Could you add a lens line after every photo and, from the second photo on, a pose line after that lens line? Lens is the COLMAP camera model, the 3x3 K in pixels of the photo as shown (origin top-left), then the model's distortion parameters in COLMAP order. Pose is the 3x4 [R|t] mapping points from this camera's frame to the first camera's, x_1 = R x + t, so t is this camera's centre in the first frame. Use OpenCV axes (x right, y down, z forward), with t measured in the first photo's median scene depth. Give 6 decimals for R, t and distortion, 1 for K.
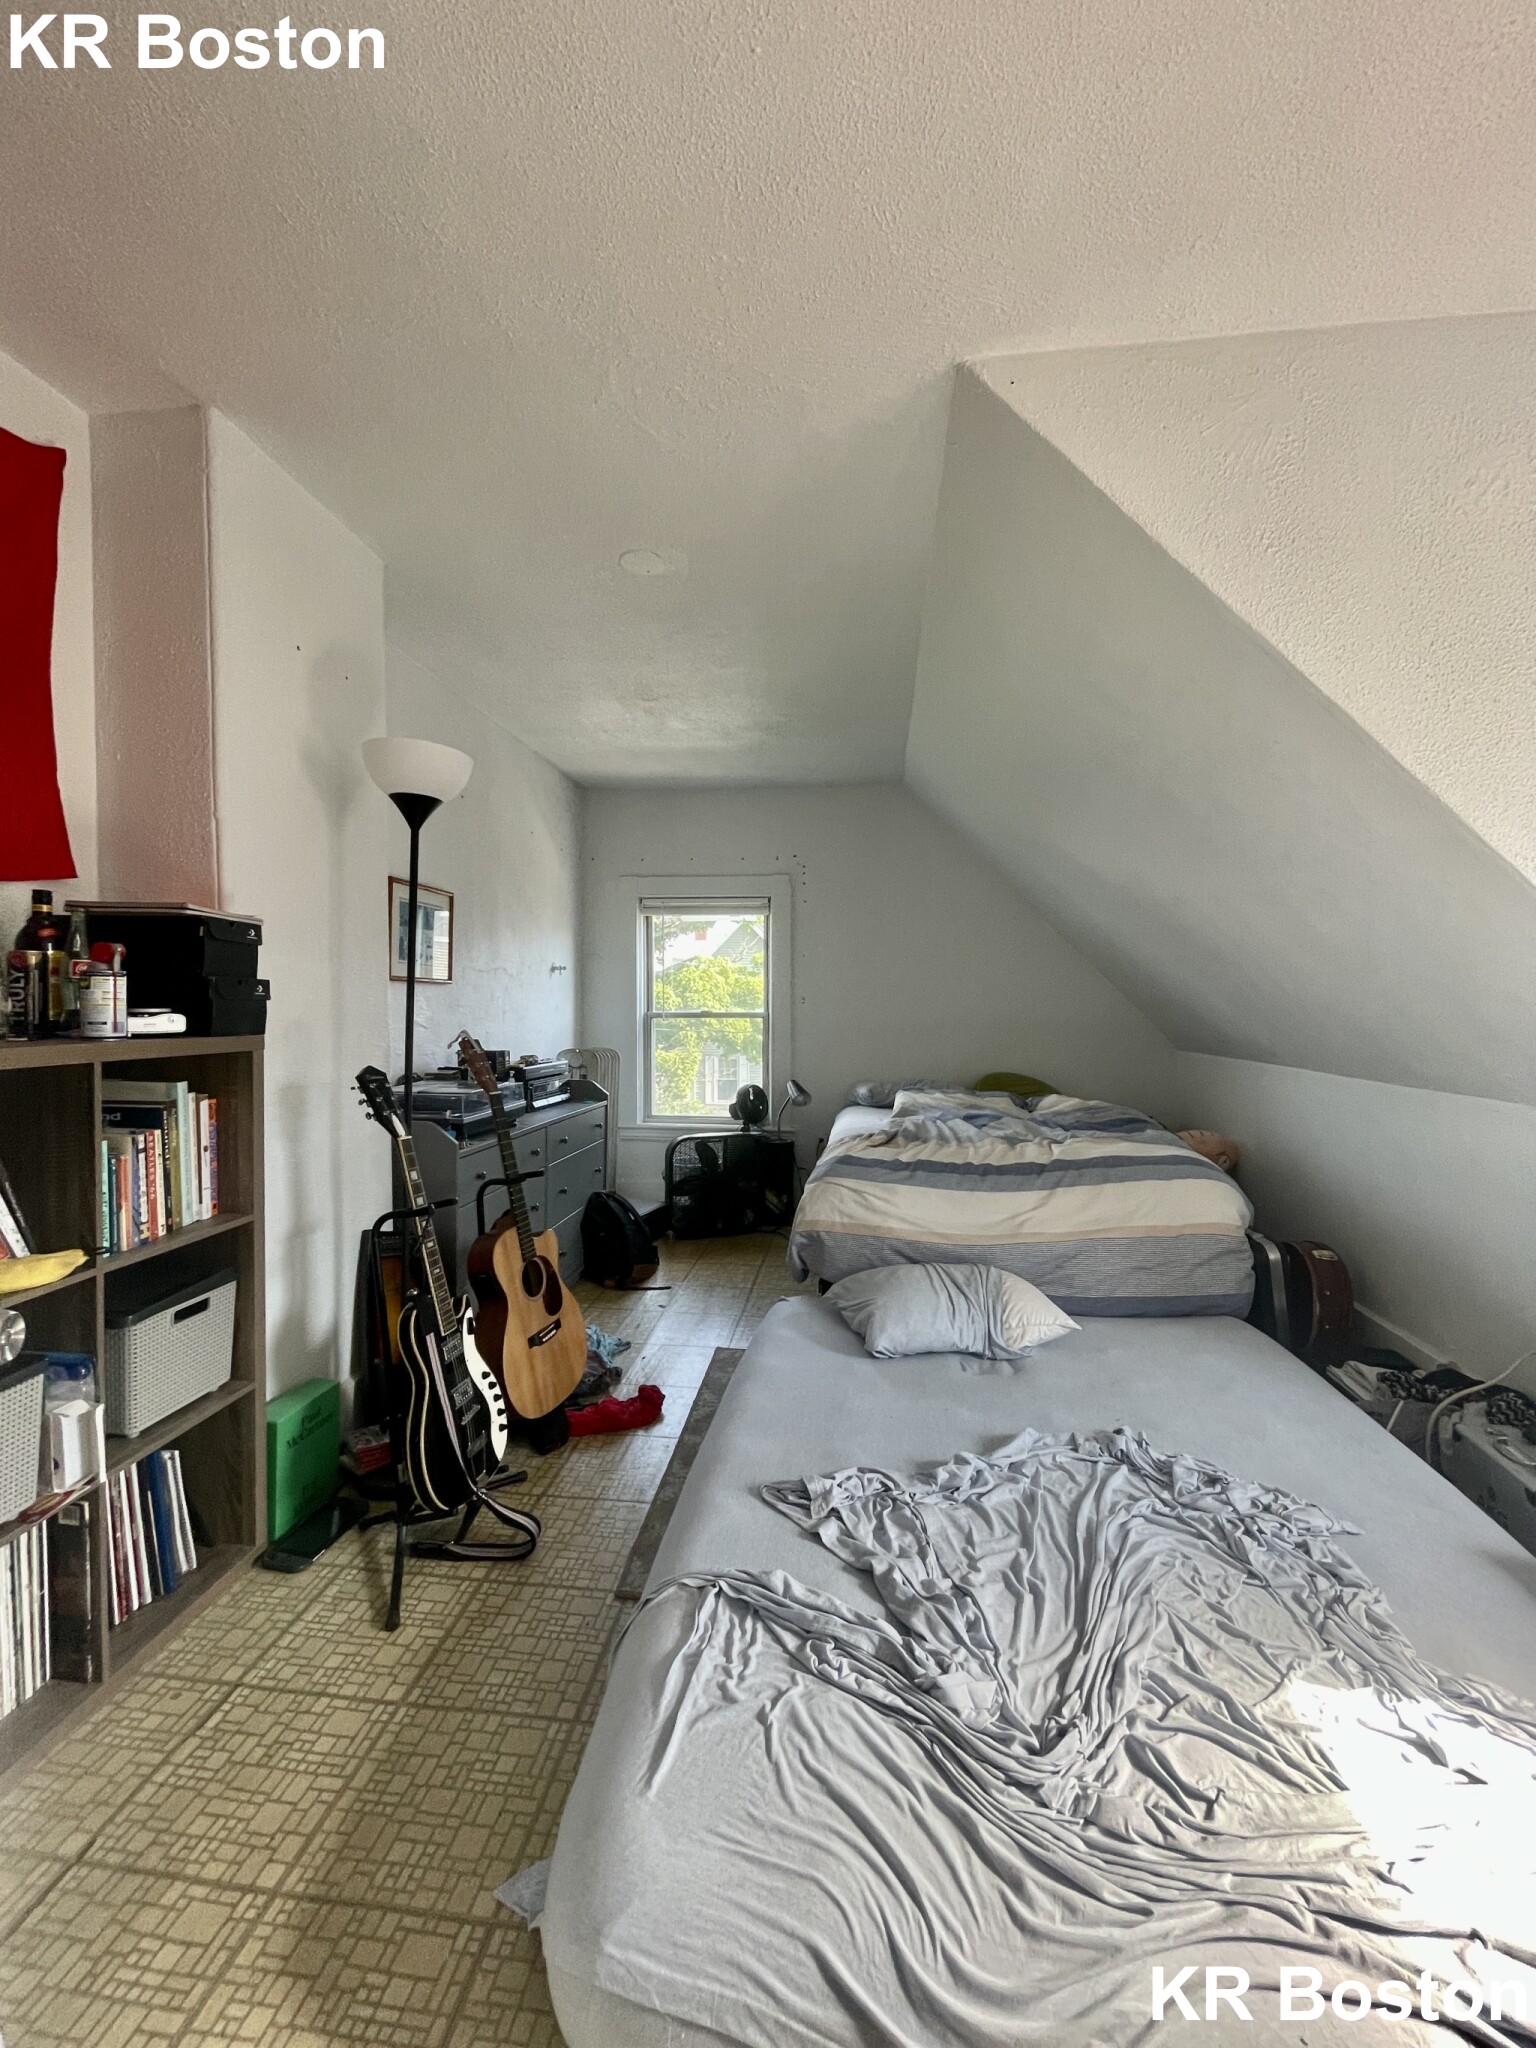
lens RADIAL K [[829.4, 0, 779.0], [0, 829.4, 1028.1], [0, 0, 1]] dist [-0.029913, -0.000119]
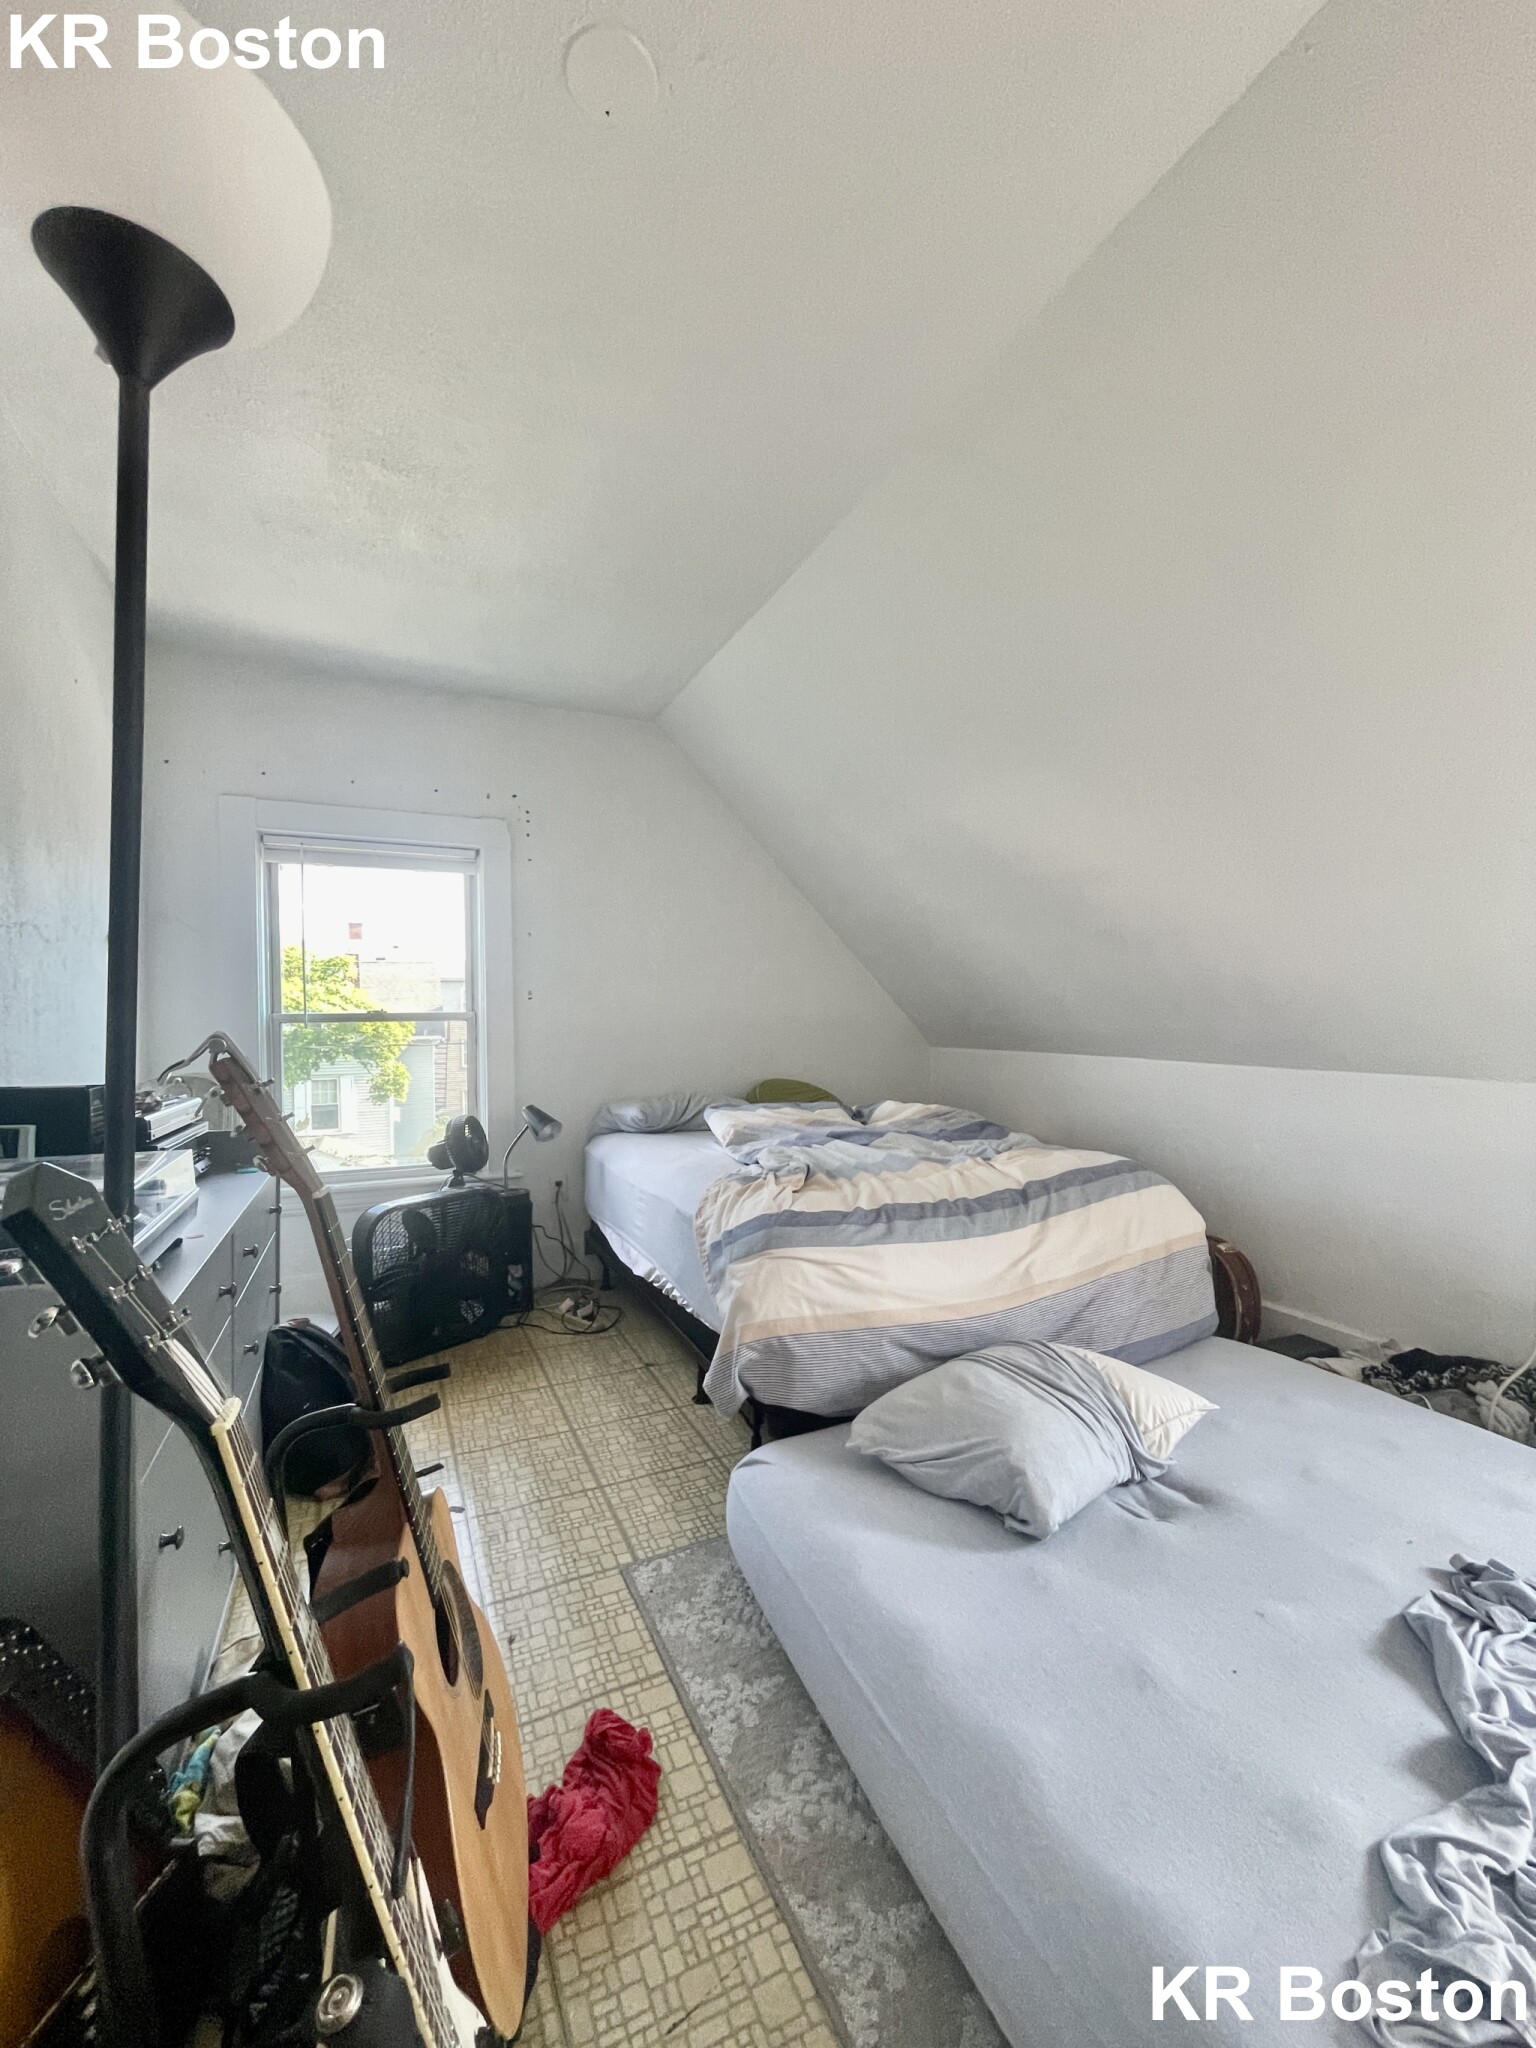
lens RADIAL K [[829.4, 0, 760.5], [0, 829.4, 1031.3], [0, 0, 1]] dist [-0.029913, -0.000119]
pose [[0.847322, -0.022985, 0.530581, -0.301742], [0.026676, 0.999644, 0.000703, 0.007084], [-0.530409, 0.013558, 0.847634, 0.461830]]
